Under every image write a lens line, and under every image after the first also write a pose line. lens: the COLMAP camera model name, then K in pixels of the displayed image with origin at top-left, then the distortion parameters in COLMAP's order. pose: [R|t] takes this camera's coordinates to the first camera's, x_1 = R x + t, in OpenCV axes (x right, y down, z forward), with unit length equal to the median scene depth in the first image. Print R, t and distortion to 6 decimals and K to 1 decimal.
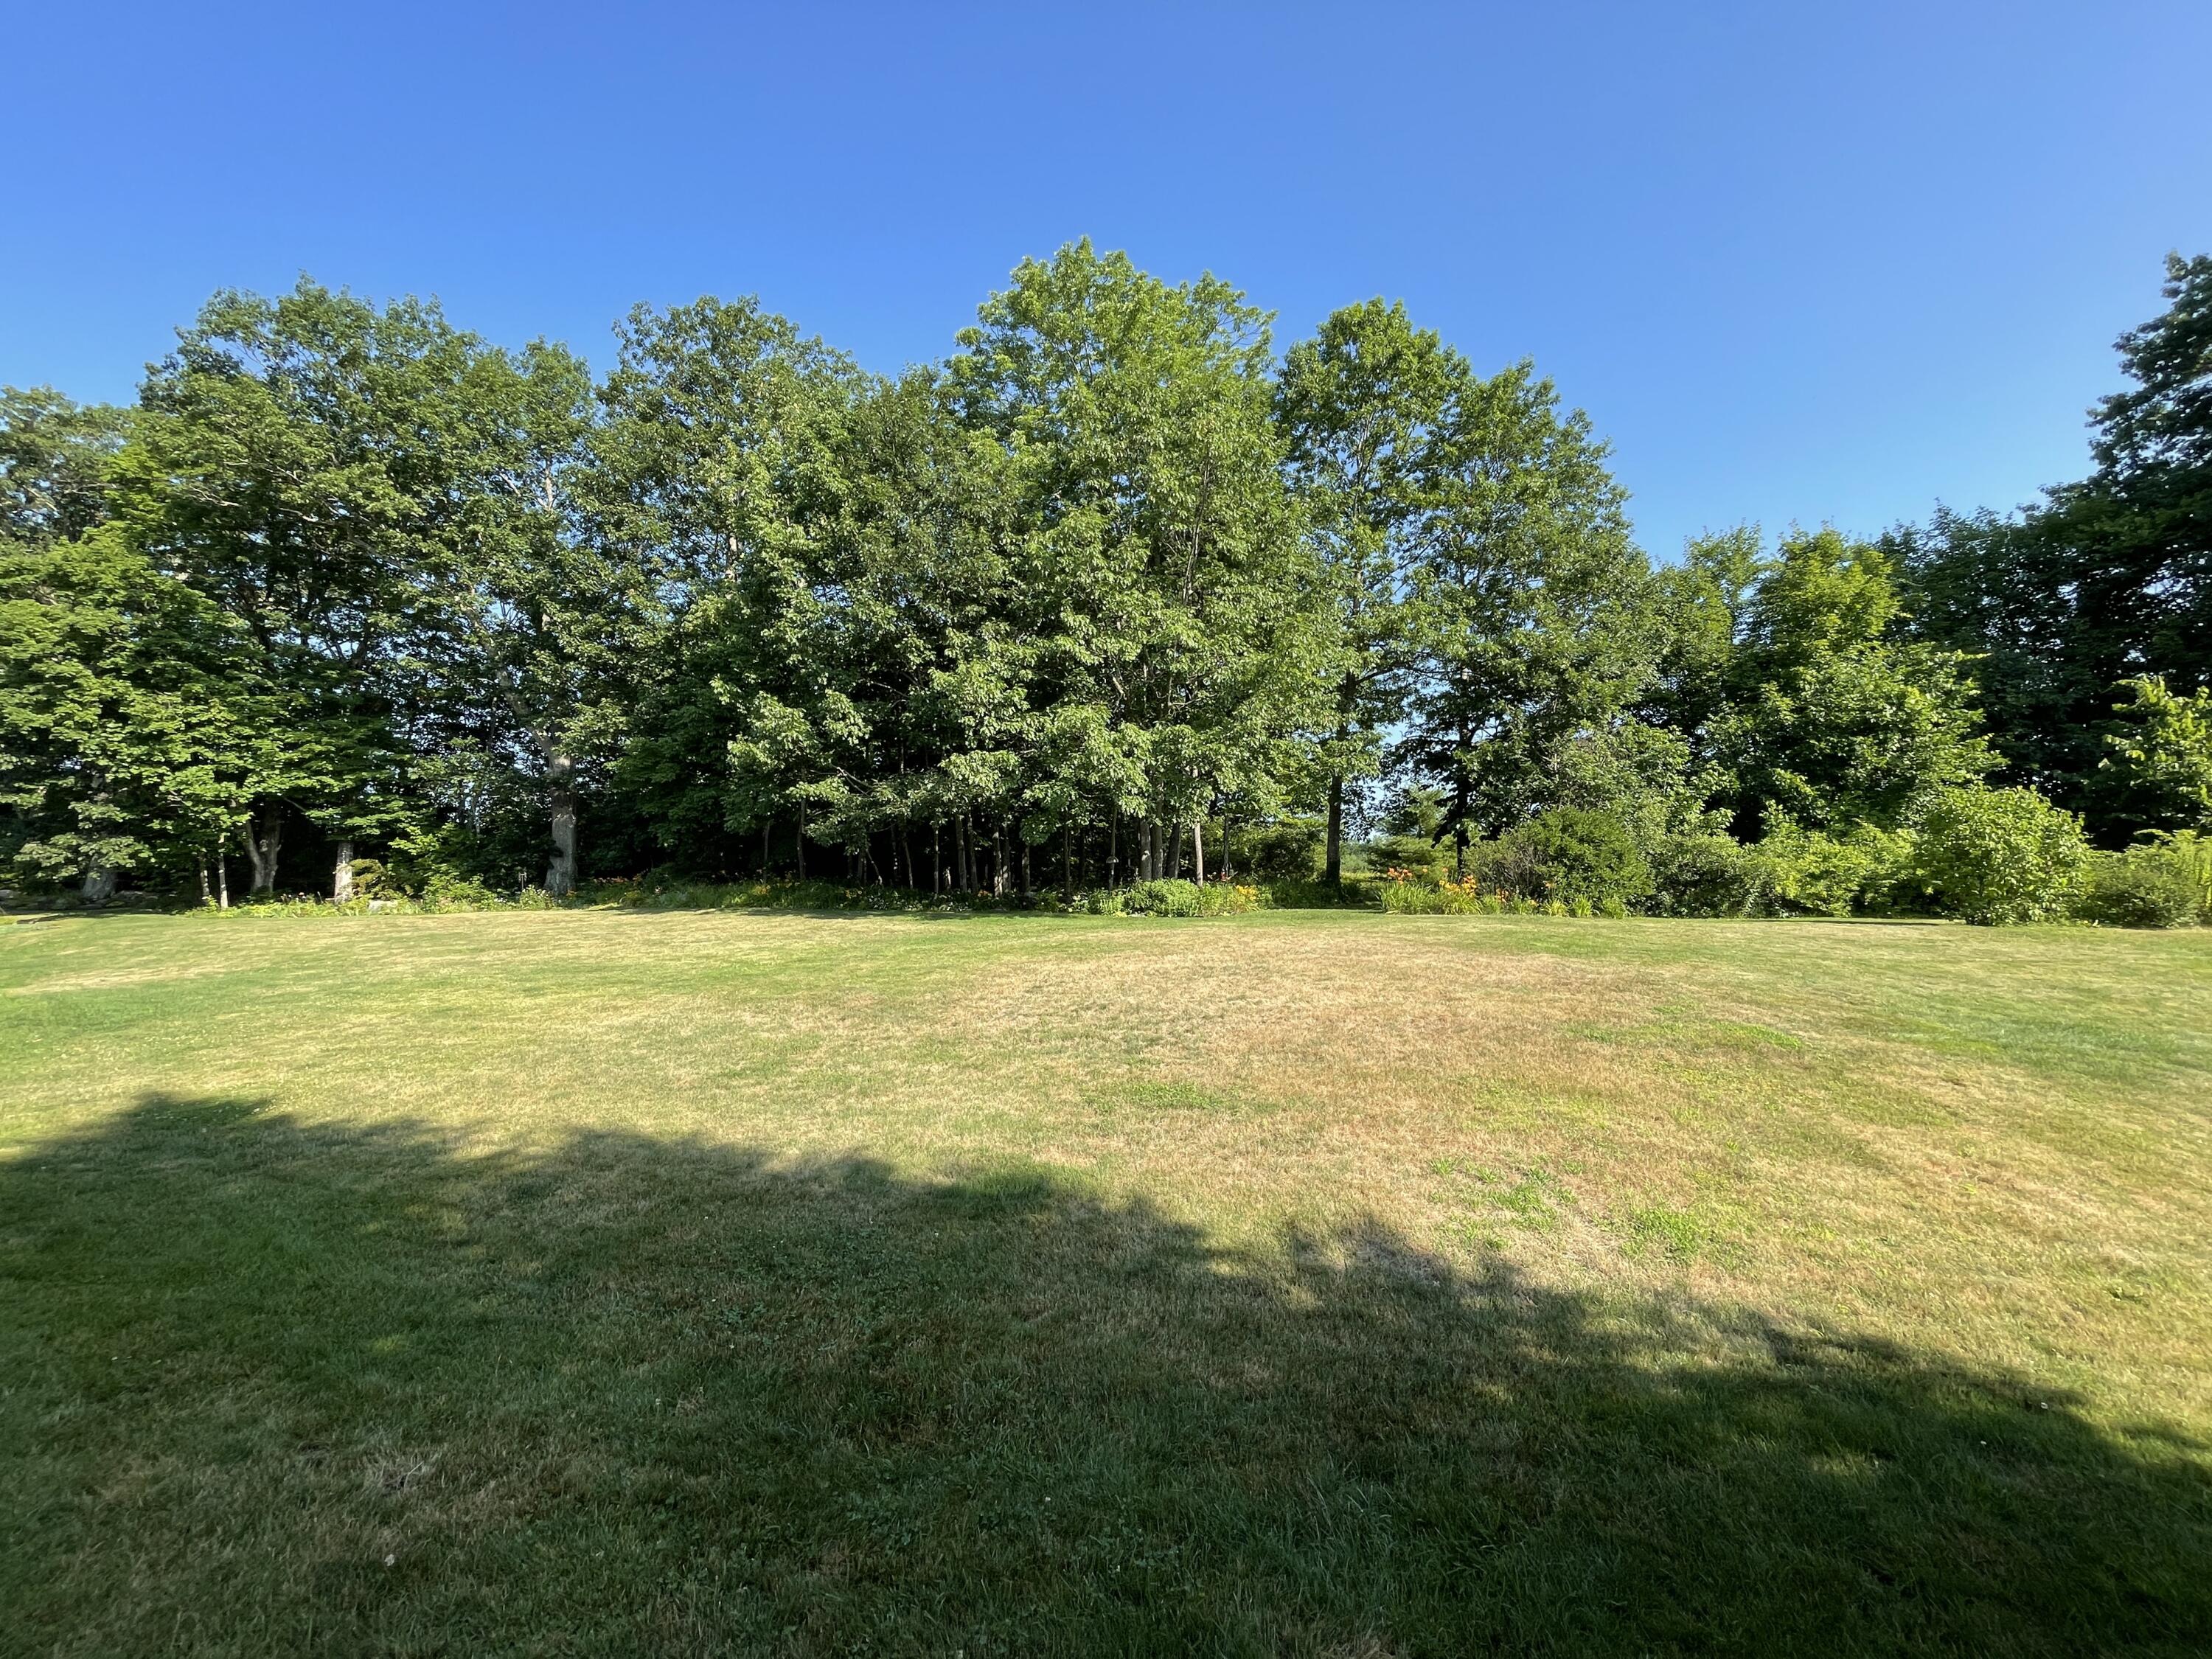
lens RADIAL K [[902.8, 0, 1096.7], [0, 902.8, 827.3], [0, 0, 1]] dist [-0.001108, -0.000215]
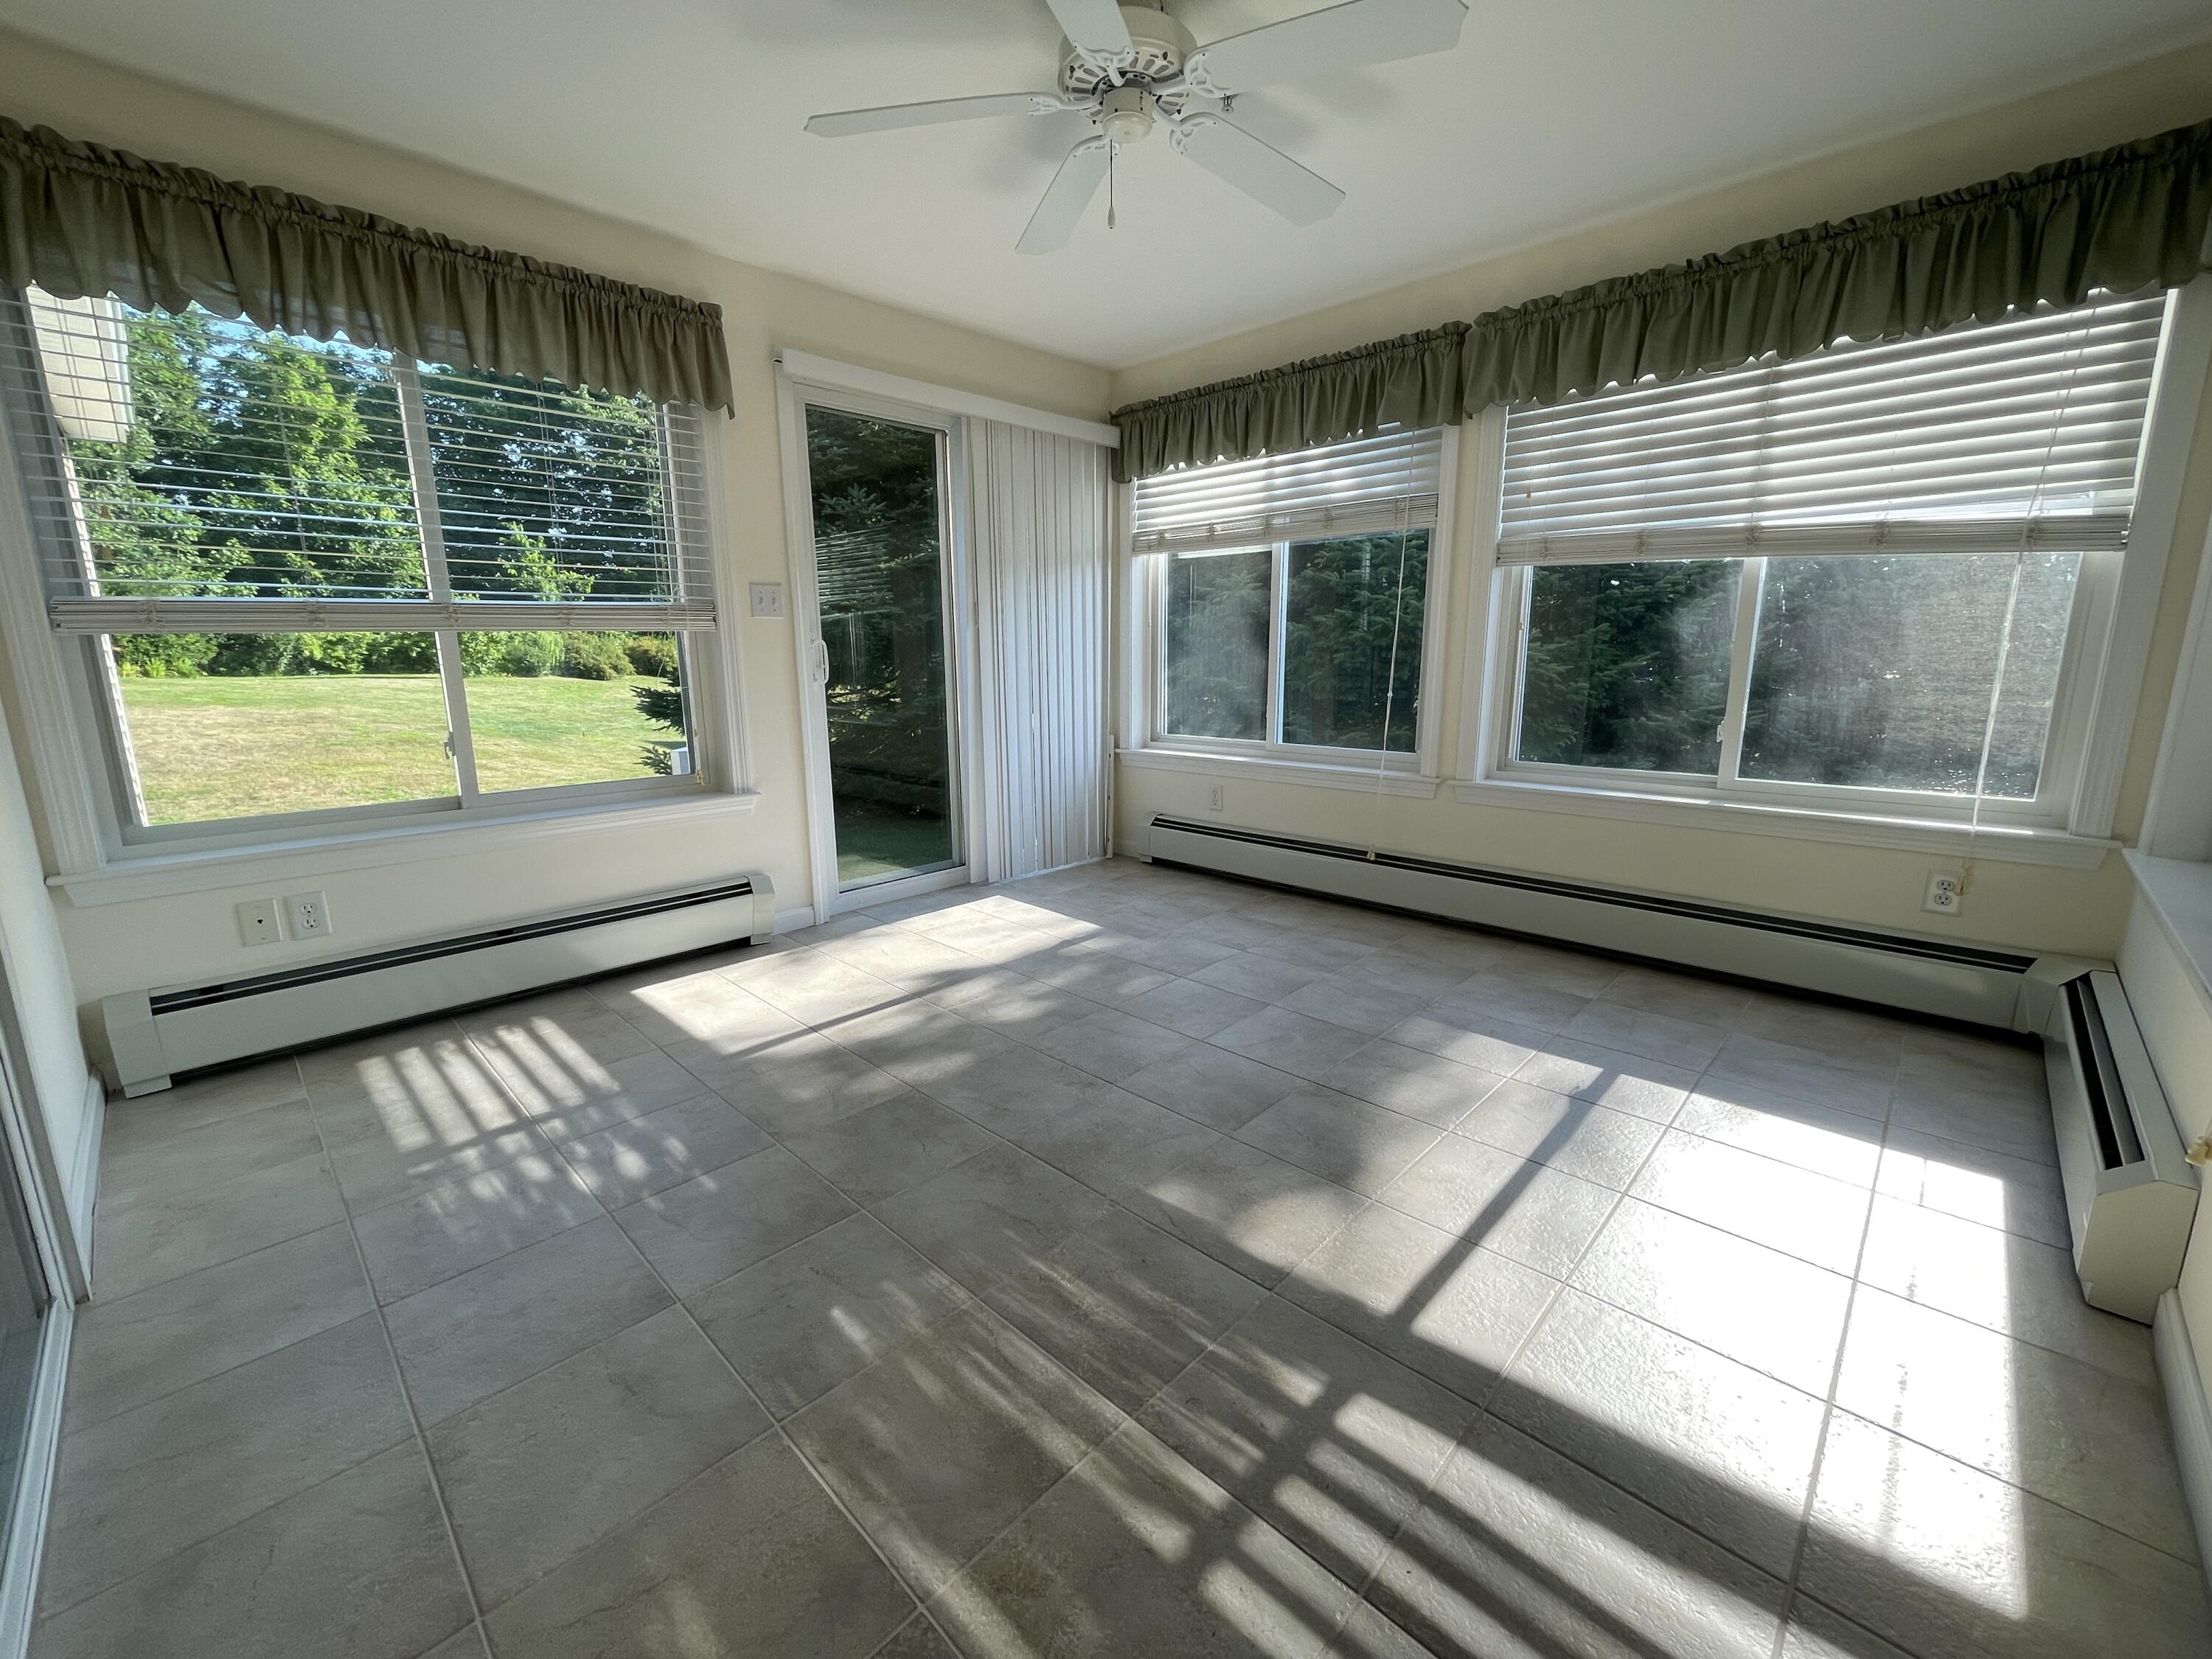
lens RADIAL K [[902.8, 0, 1096.7], [0, 902.8, 827.3], [0, 0, 1]] dist [-0.001108, -0.000215]
pose [[0.122565, -0.184169, 0.975223, -0.413207], [-0.083976, 0.977183, 0.195093, -0.033856], [-0.988901, -0.105806, 0.104303, -0.282613]]
